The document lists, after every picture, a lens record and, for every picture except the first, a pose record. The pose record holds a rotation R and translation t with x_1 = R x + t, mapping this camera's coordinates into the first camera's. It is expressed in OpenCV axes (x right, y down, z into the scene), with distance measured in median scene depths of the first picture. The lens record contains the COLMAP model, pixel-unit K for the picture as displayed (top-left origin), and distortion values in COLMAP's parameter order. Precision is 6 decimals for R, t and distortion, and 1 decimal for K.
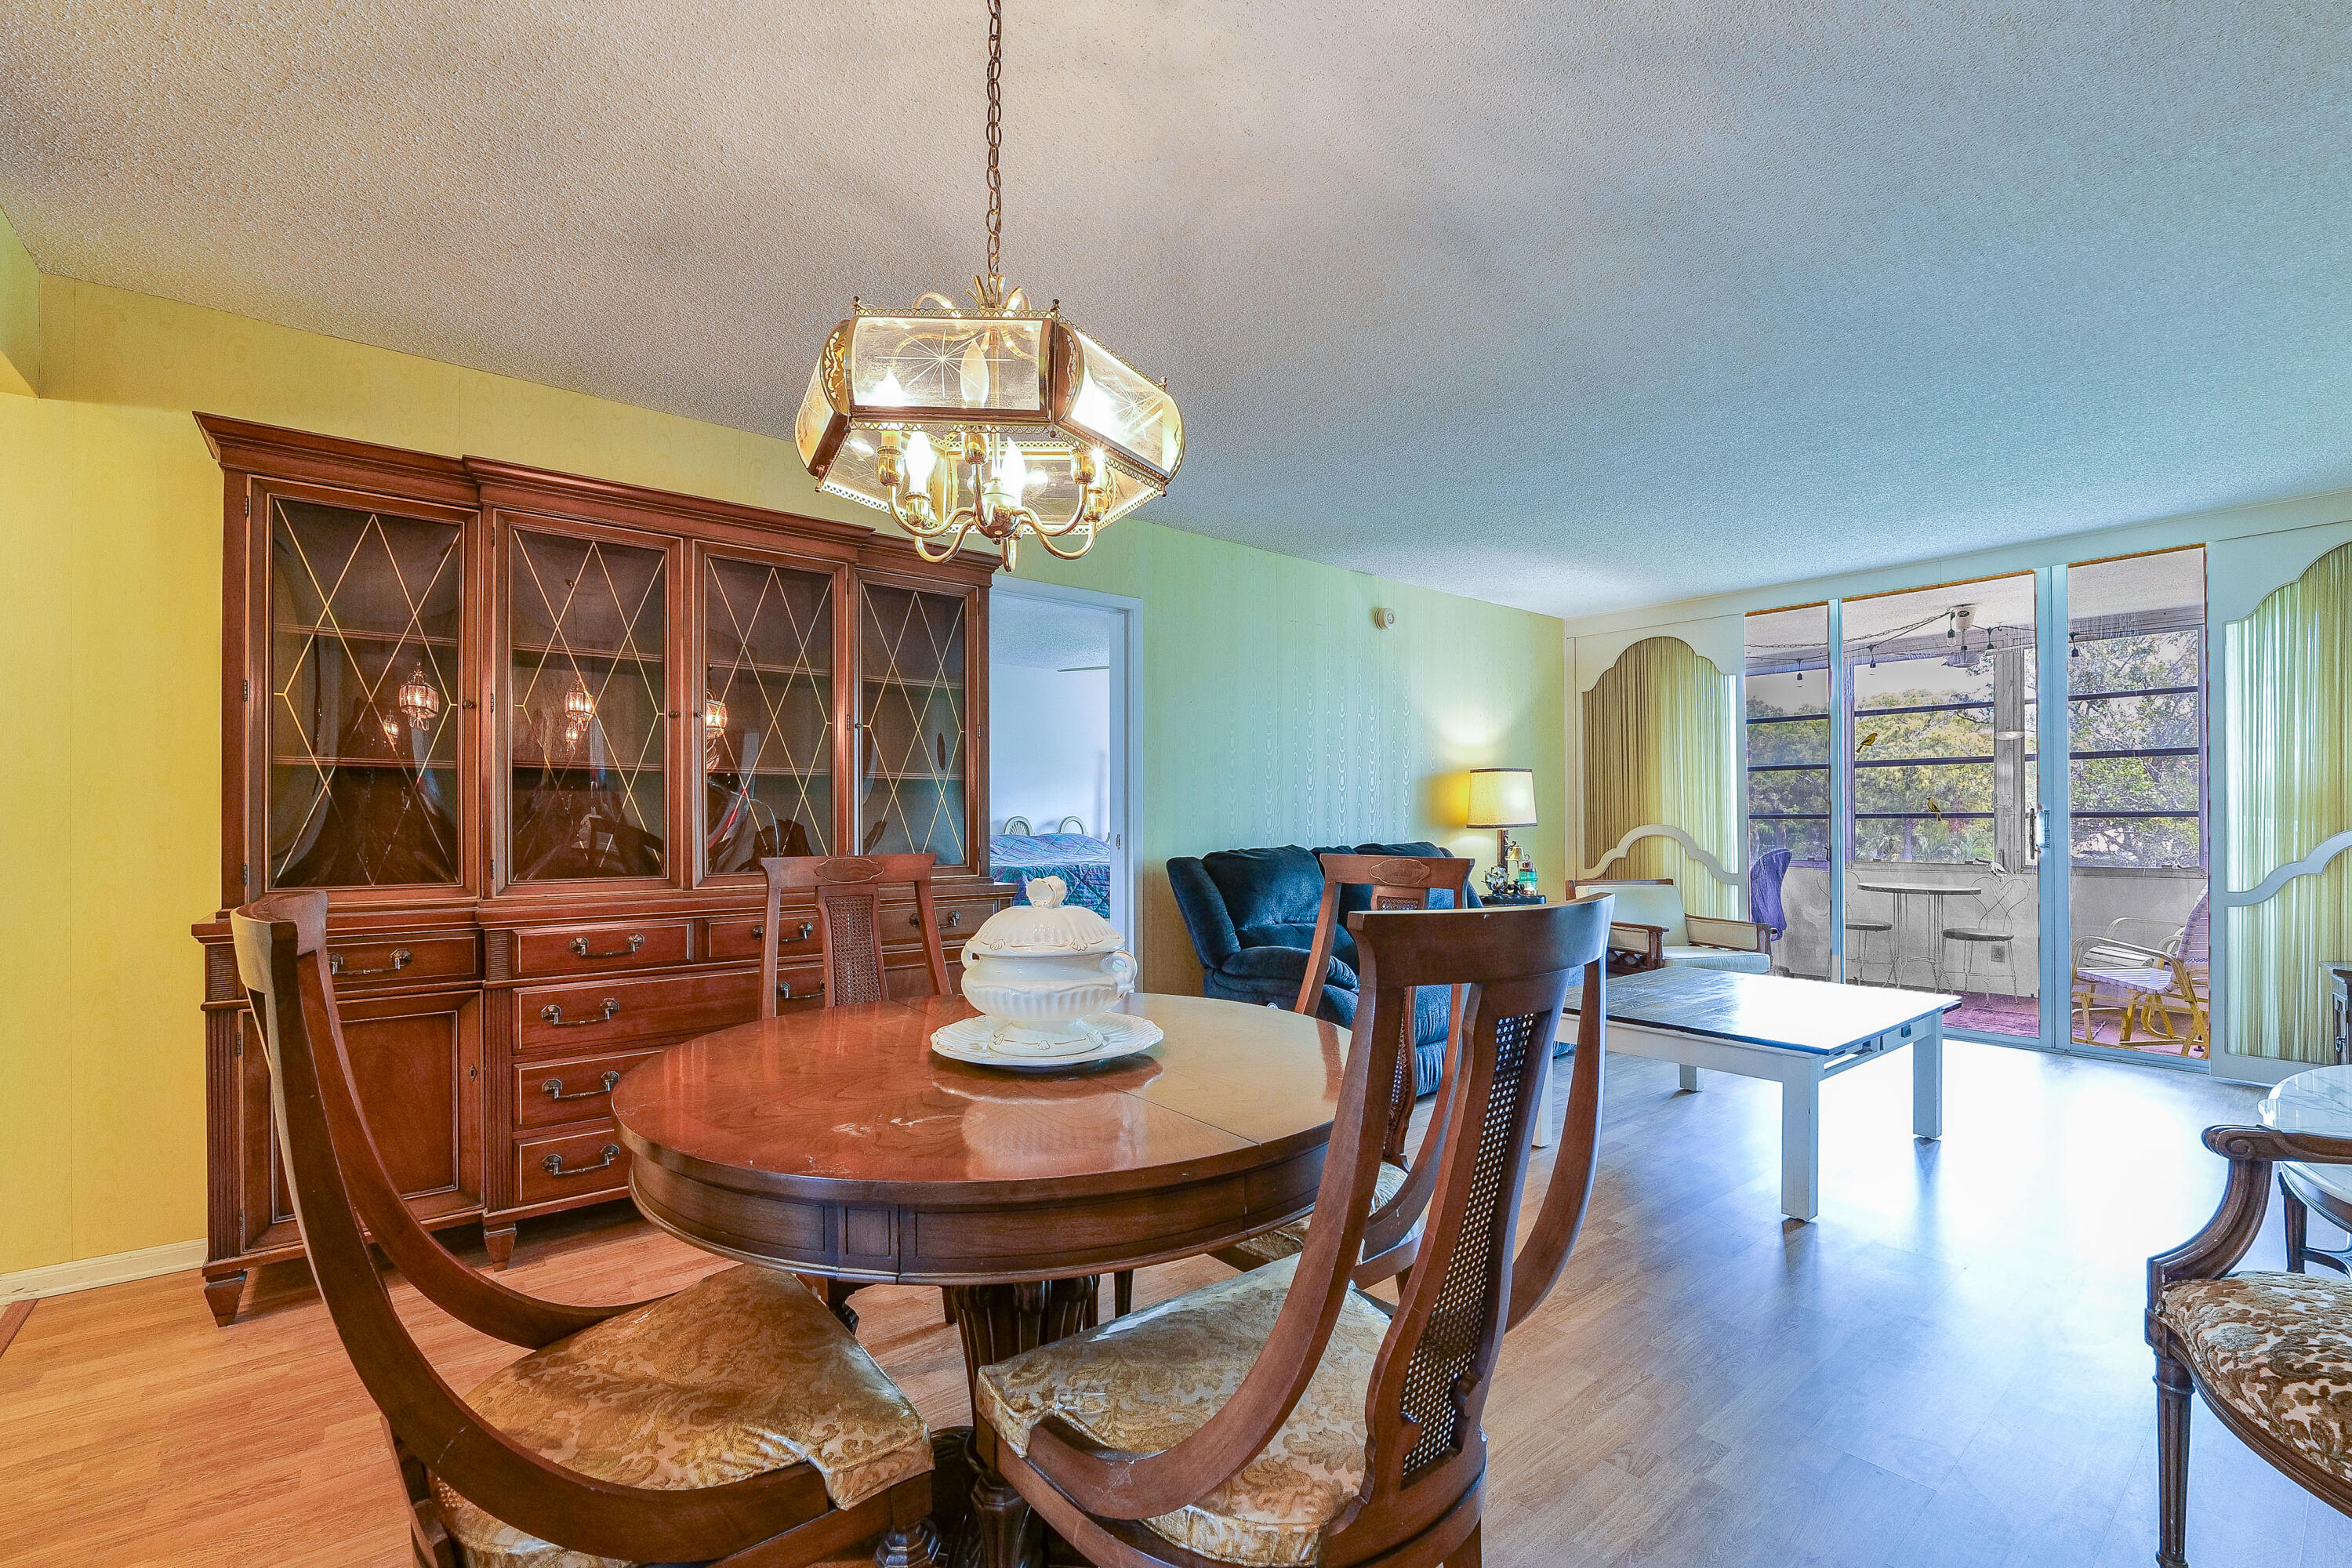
lens RADIAL K [[1015.0, 0, 1175.3], [0, 1015.0, 791.6], [0, 0, 1]] dist [-0.004368, -0.000093]
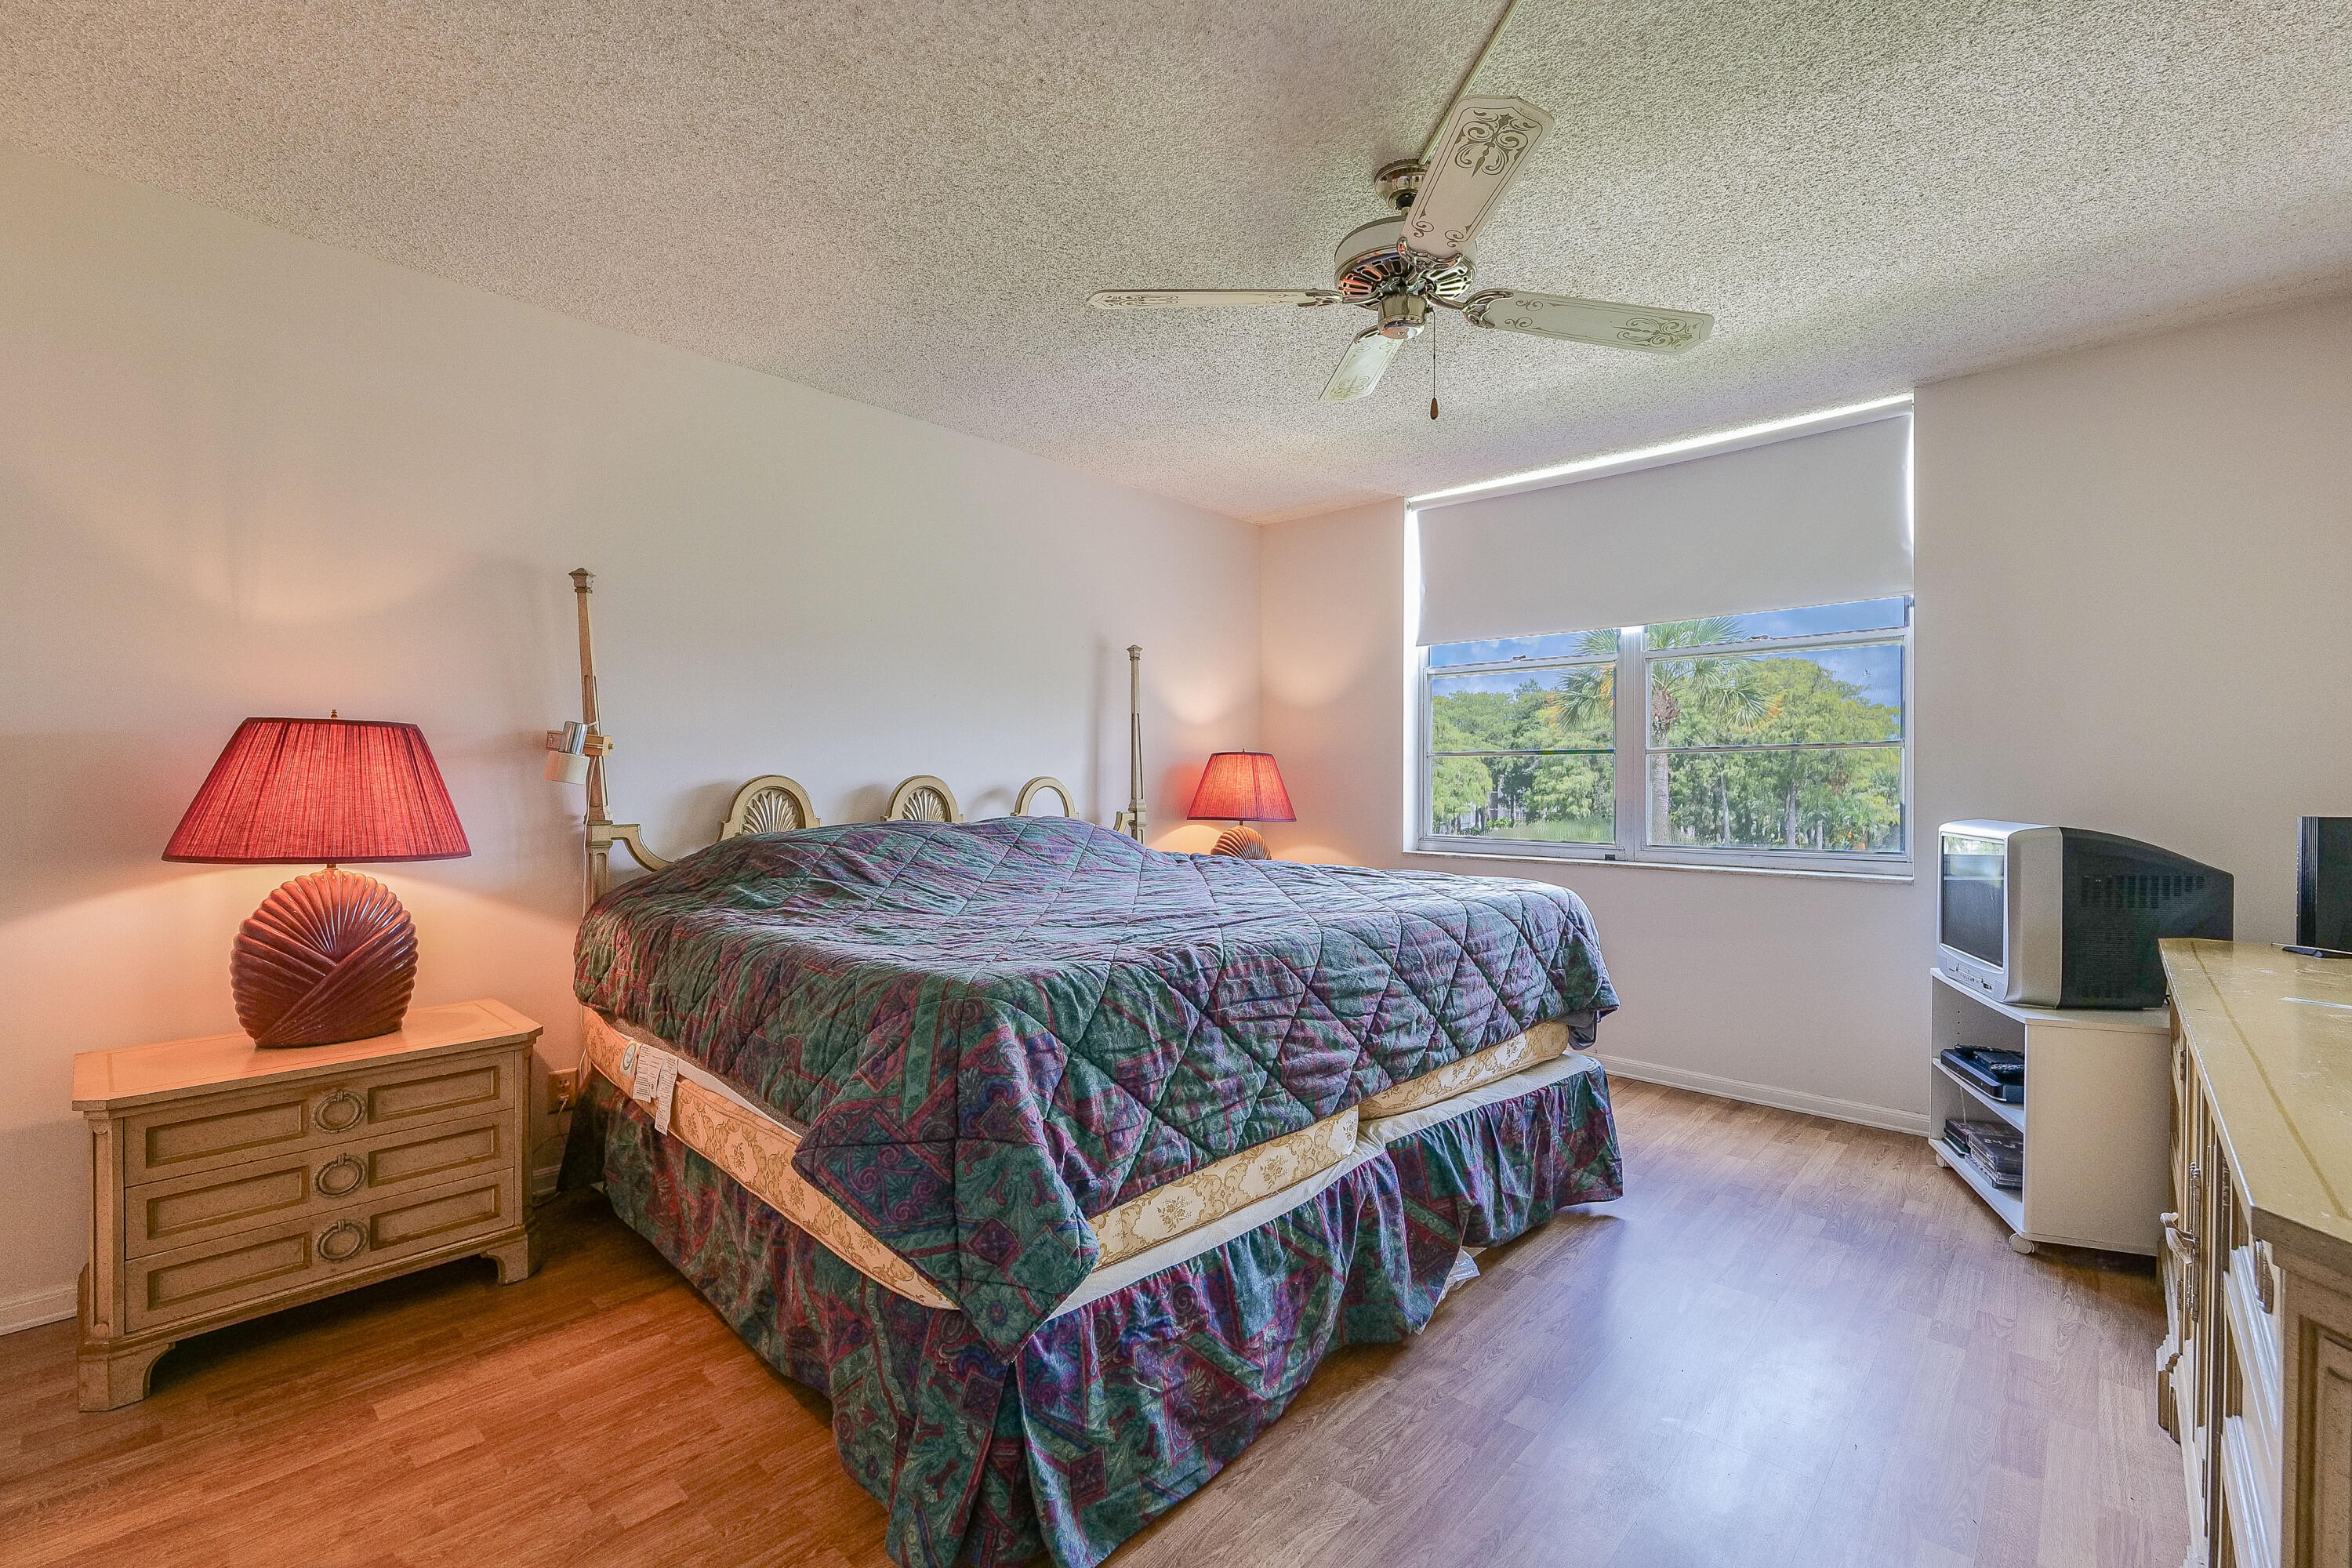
lens RADIAL K [[1015.0, 0, 1174.3], [0, 1015.0, 768.4], [0, 0, 1]] dist [-0.004368, -0.000093]
pose [[0.993261, -0.006765, 0.115703, -0.101270], [0.005420, 0.999914, 0.011932, 0.016308], [-0.115774, -0.011225, 0.993212, 0.574387]]
